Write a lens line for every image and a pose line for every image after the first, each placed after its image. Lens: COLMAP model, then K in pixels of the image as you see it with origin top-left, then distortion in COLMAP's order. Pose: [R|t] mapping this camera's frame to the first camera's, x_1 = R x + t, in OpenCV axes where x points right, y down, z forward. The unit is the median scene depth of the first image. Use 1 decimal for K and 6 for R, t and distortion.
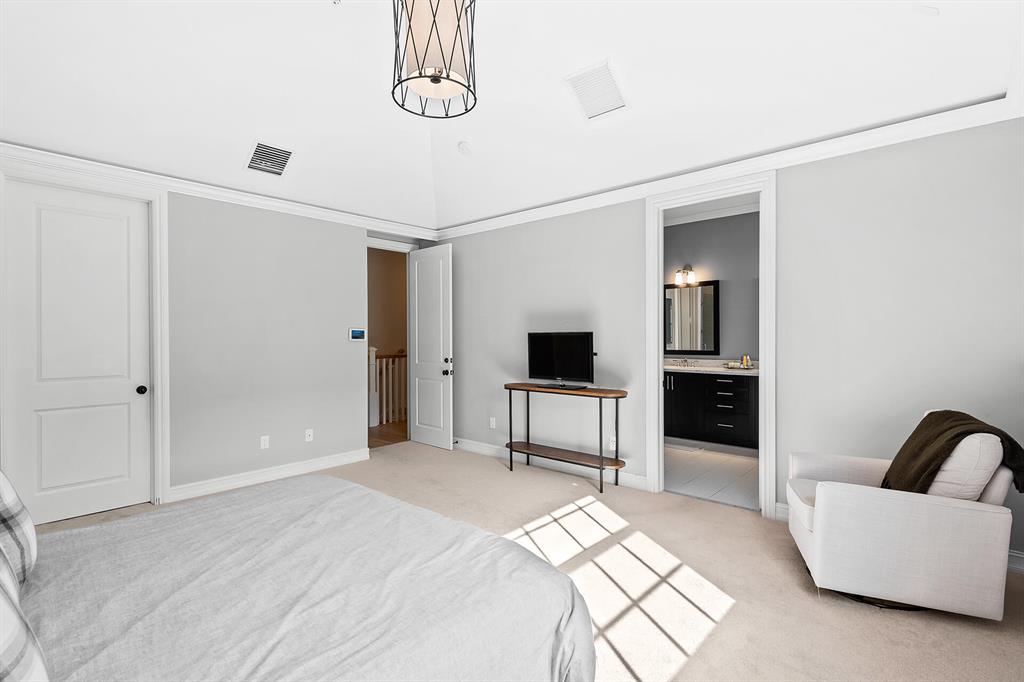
lens RADIAL K [[477.1, 0, 514.6], [0, 477.1, 343.2], [0, 0, 1]] dist [0.006338, 0.000273]
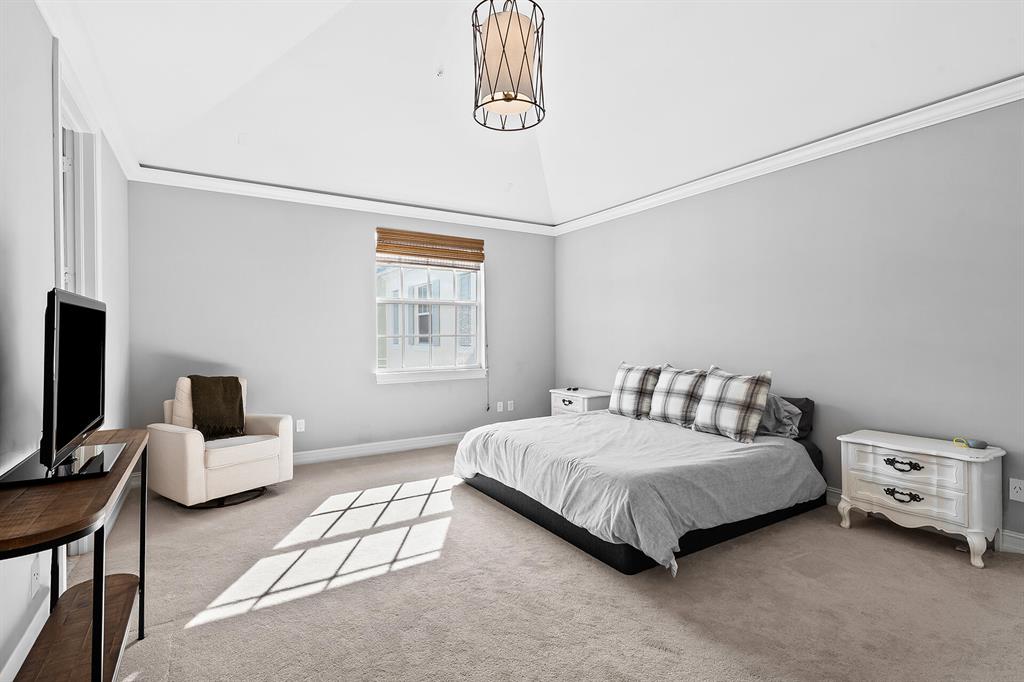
lens RADIAL K [[477.1, 0, 511.7], [0, 477.1, 337.1], [0, 0, 1]] dist [0.006338, 0.000273]
pose [[-0.966442, 0.003828, 0.256858, -0.364082], [0.003682, 0.999993, -0.001049, 0.012277], [-0.256860, -0.000068, -0.966449, 1.653503]]
